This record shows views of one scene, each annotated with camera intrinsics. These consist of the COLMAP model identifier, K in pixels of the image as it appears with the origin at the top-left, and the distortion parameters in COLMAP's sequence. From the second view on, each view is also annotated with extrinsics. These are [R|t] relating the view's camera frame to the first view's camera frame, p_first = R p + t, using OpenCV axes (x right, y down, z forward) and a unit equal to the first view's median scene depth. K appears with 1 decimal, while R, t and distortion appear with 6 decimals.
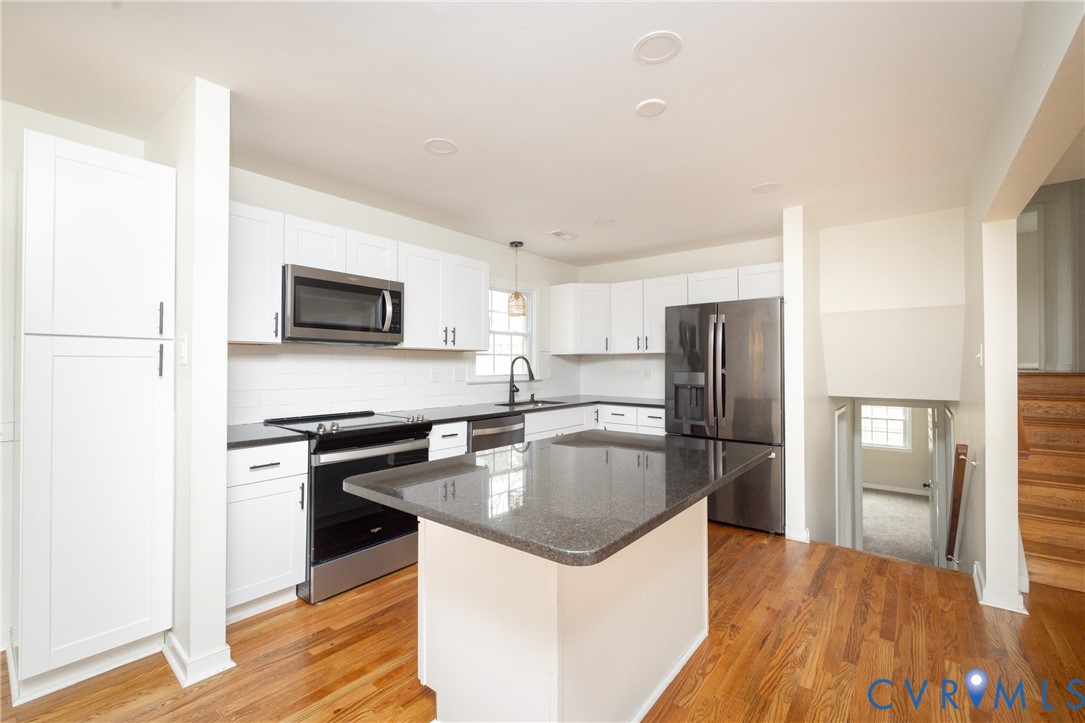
lens RADIAL K [[458.9, 0, 528.9], [0, 458.9, 359.3], [0, 0, 1]] dist [-0.002718, -0.001444]
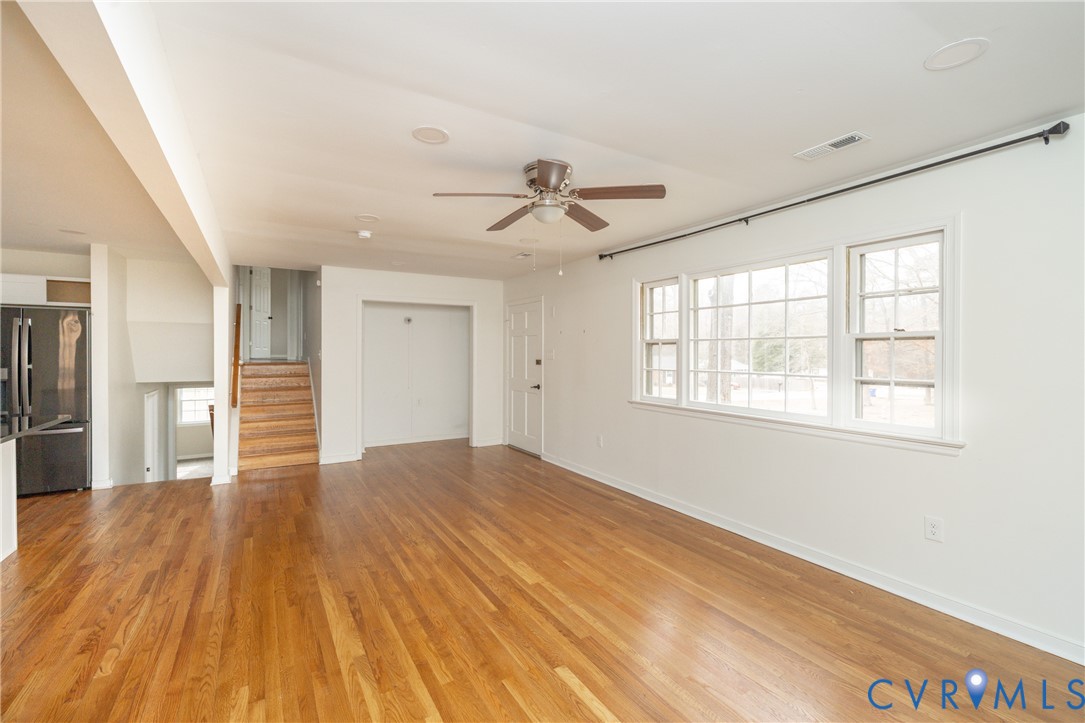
lens RADIAL K [[475.9, 0, 539.6], [0, 475.9, 351.2], [0, 0, 1]] dist [-0.024219, 0.006225]
pose [[0.326782, 0.000233, 0.945100, -0.300339], [-0.012922, 0.999908, 0.004222, -0.038585], [-0.945012, -0.013592, 0.326754, -0.676881]]
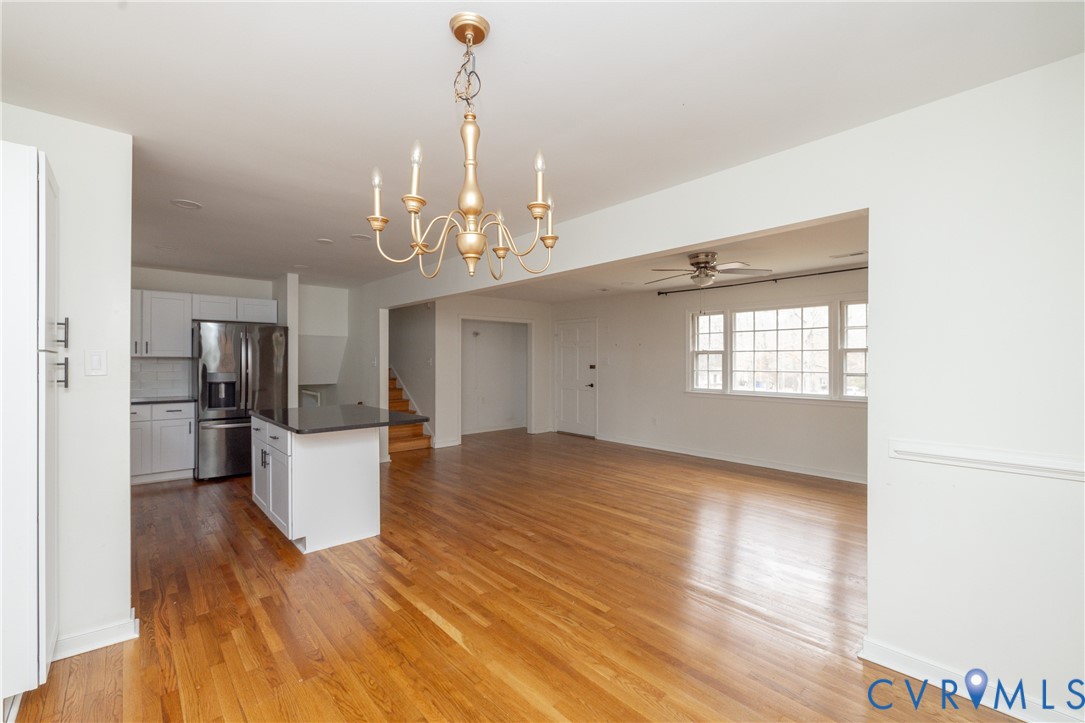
lens RADIAL K [[458.9, 0, 539.6], [0, 458.9, 357.7], [0, 0, 1]] dist [-0.002718, -0.001444]
pose [[0.140264, 0.005595, 0.990098, -0.969507], [-0.011836, 0.999922, -0.003974, -0.023645], [-0.990043, -0.011161, 0.140320, -0.131893]]
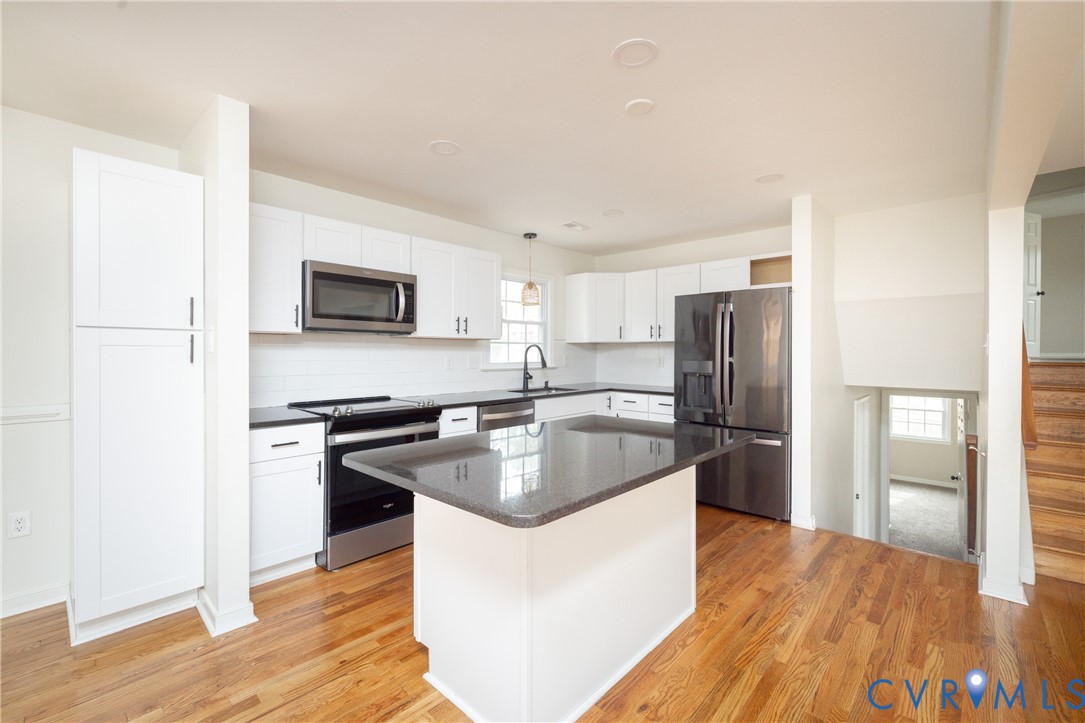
lens RADIAL K [[458.9, 0, 531.6], [0, 458.9, 354.3], [0, 0, 1]] dist [-0.002718, -0.001444]
pose [[0.998081, 0.002294, -0.061878, 0.053412], [-0.001319, 0.999874, 0.015801, -0.001527], [0.061907, -0.015690, 0.997959, -0.038166]]
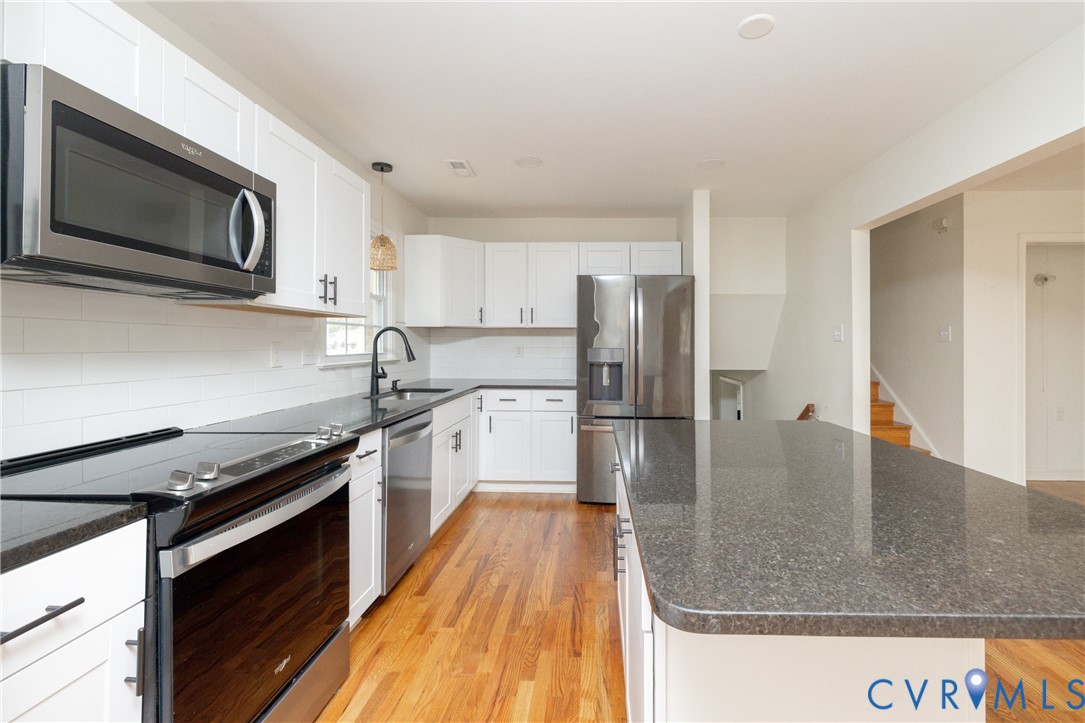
lens RADIAL K [[475.9, 0, 582.6], [0, 475.9, 345.0], [0, 0, 1]] dist [-0.024219, 0.006225]
pose [[0.782239, -0.000175, 0.622979, -0.316628], [-0.008472, 0.999904, 0.010920, 0.013045], [-0.622921, -0.013820, 0.782163, 0.323037]]
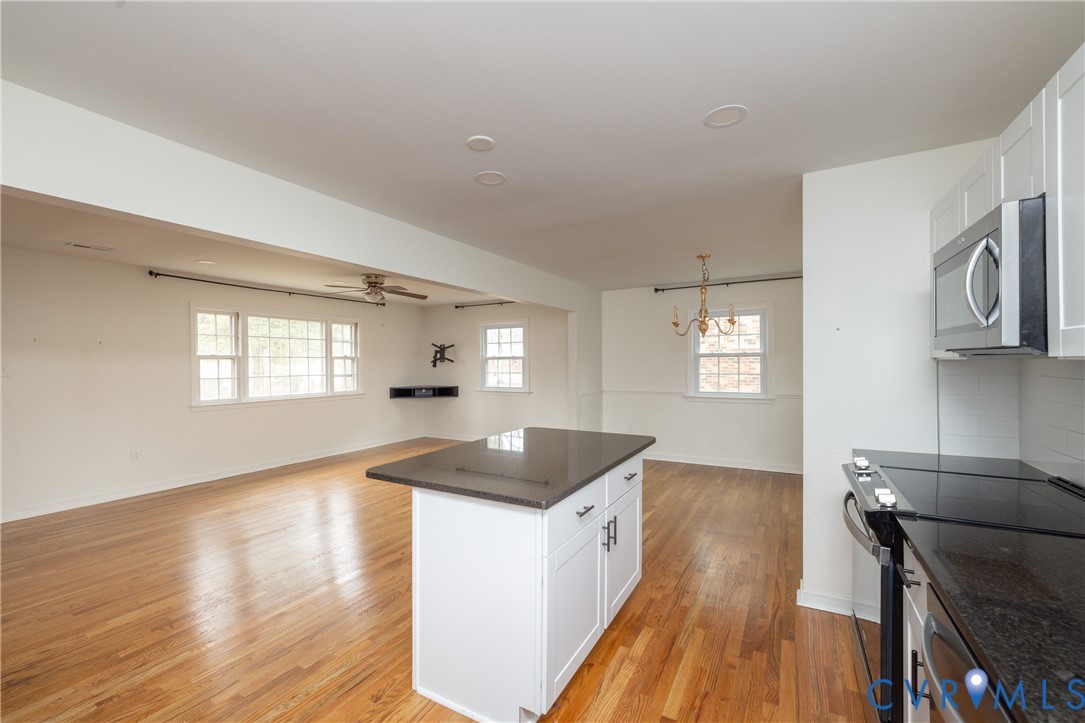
lens RADIAL K [[445.7, 0, 528.6], [0, 445.7, 361.5], [0, 0, 1]] dist [0.003268, 0.000230]
pose [[-0.986138, 0.002351, -0.165910, 0.179682], [0.004855, 0.999880, -0.014685, -0.017554], [0.165856, -0.015287, -0.986032, 1.209147]]
